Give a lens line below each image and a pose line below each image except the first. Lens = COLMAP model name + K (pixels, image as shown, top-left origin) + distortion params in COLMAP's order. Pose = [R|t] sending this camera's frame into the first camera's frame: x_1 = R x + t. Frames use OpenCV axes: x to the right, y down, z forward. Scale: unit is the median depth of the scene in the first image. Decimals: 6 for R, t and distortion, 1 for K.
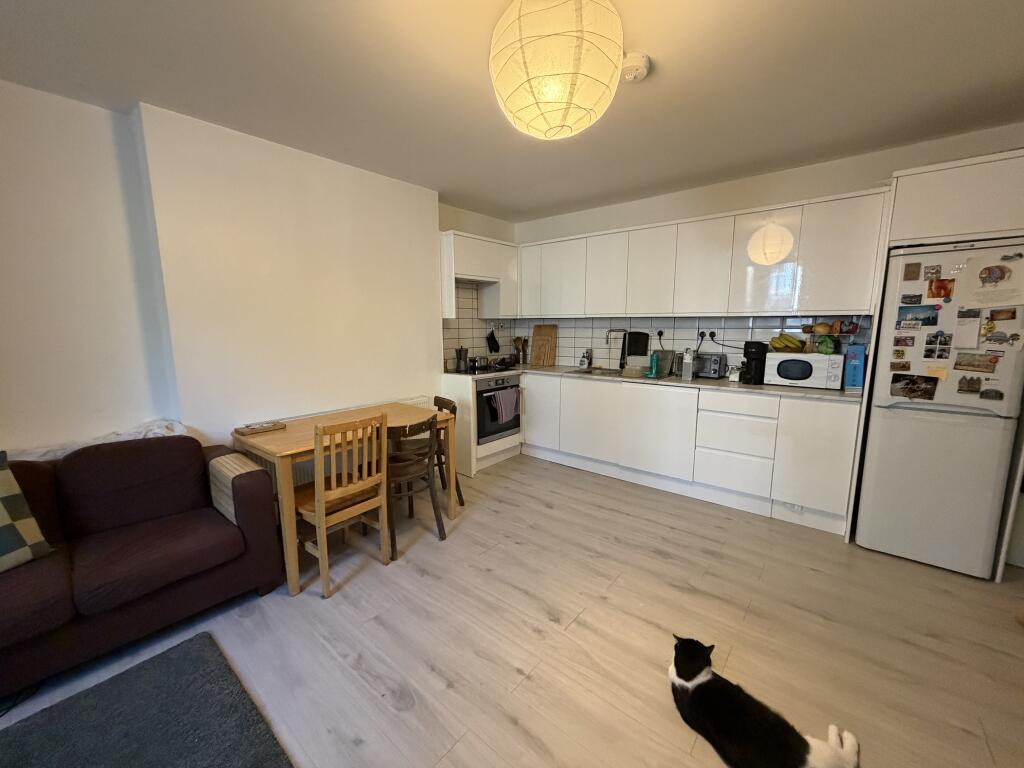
lens RADIAL K [[408.8, 0, 511.9], [0, 408.8, 381.7], [0, 0, 1]] dist [-0.001017, -0.001321]
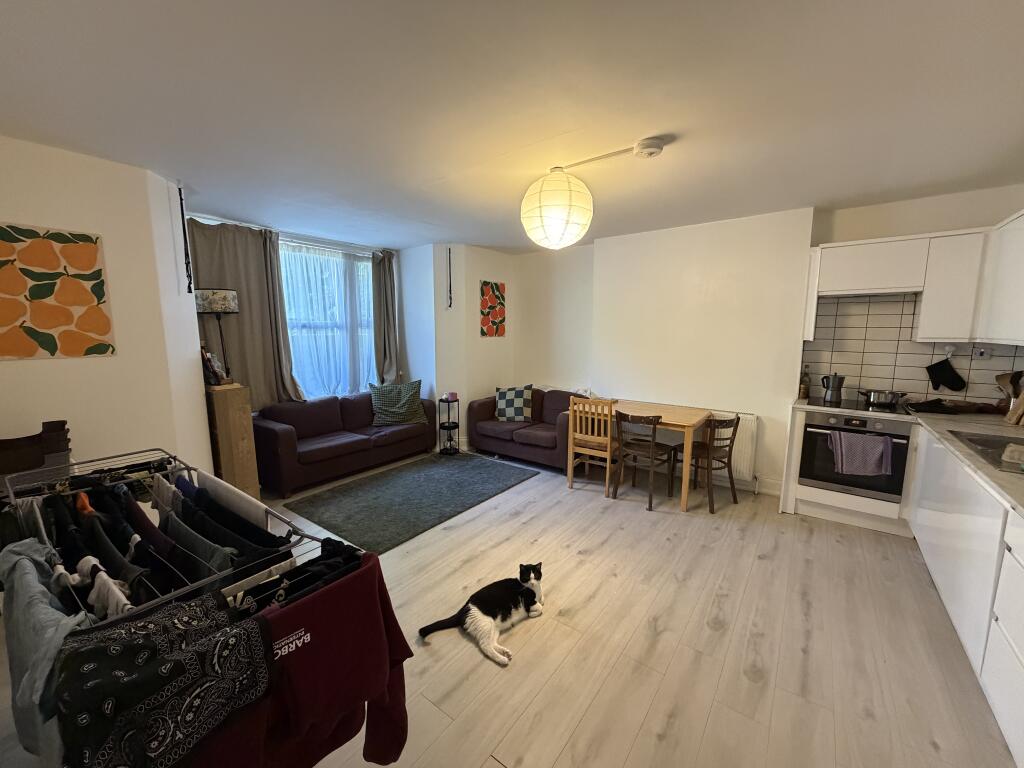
lens RADIAL K [[408.8, 0, 504.9], [0, 408.8, 383.5], [0, 0, 1]] dist [-0.001017, -0.001321]
pose [[0.035818, 0.131686, -0.990644, 0.952433], [-0.139104, 0.982287, 0.125546, -0.103824], [0.989630, 0.133306, 0.053501, 0.370781]]
